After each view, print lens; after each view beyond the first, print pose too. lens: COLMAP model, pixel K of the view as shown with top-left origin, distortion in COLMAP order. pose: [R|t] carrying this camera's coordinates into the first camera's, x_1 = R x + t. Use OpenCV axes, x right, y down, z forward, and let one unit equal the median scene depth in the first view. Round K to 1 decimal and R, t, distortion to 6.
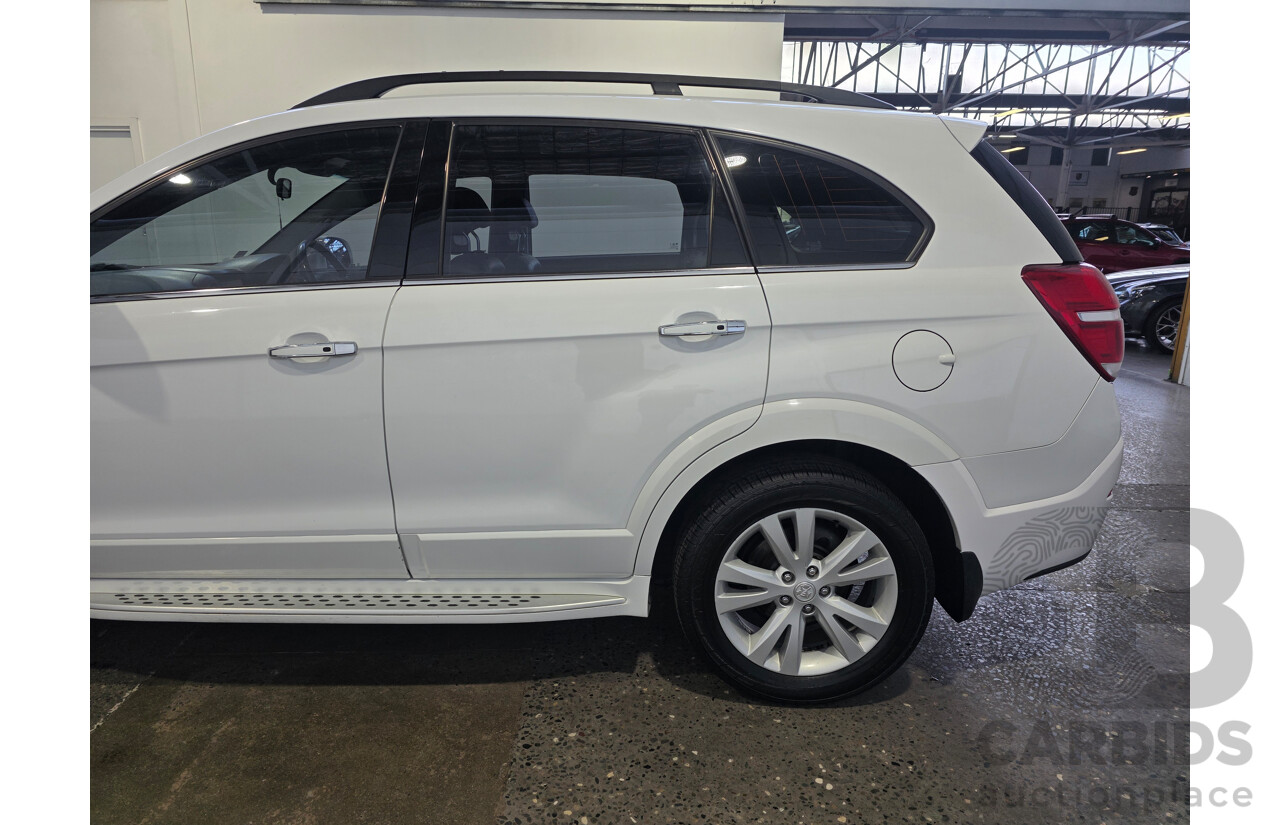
lens RADIAL K [[748.9, 0, 644.7], [0, 748.9, 405.8], [0, 0, 1]] dist [0.028786, -0.001630]
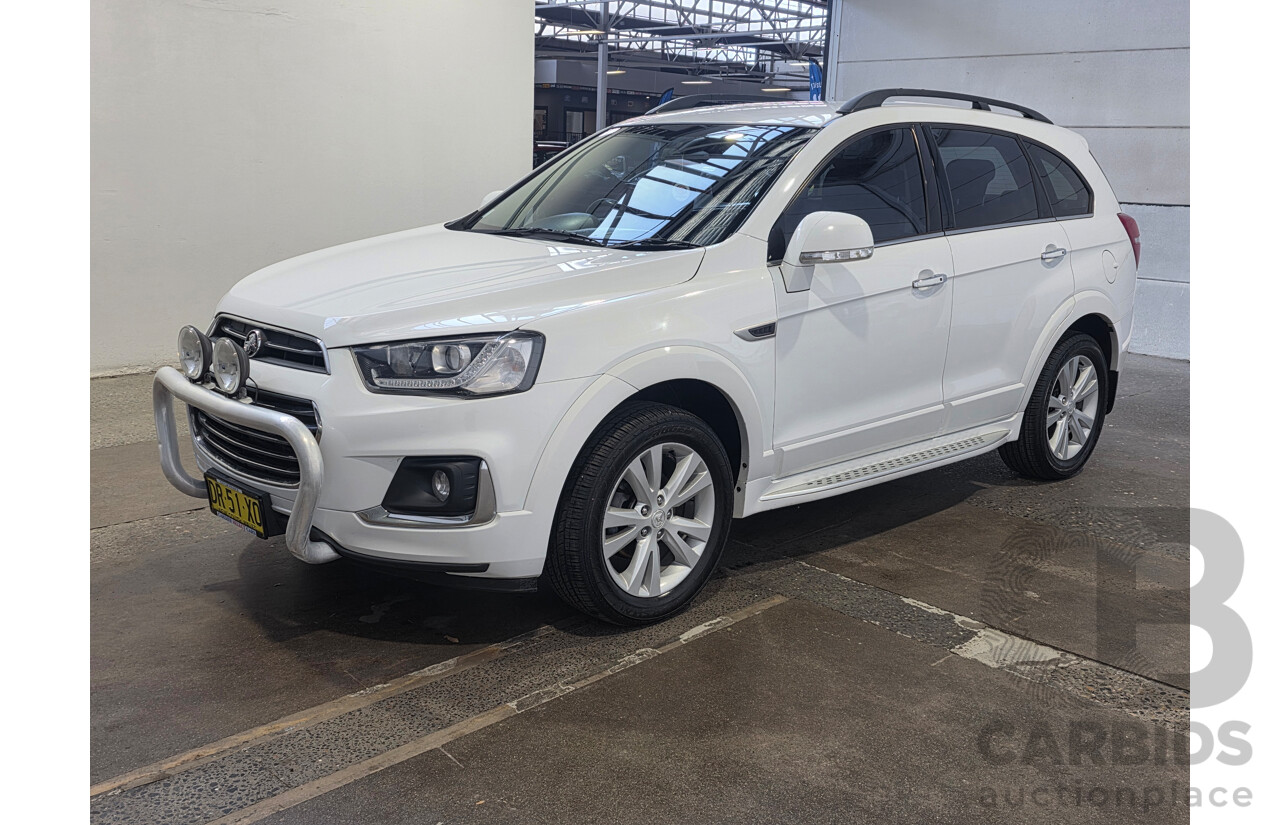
lens RADIAL K [[1197.3, 0, 636.9], [0, 1197.3, 396.0], [0, 0, 1]] dist [0.071366, -0.009505]
pose [[0.700626, -0.125643, 0.702380, -2.396034], [0.119195, 0.991152, 0.058402, -0.052942], [-0.703503, 0.042802, 0.709402, -0.248154]]
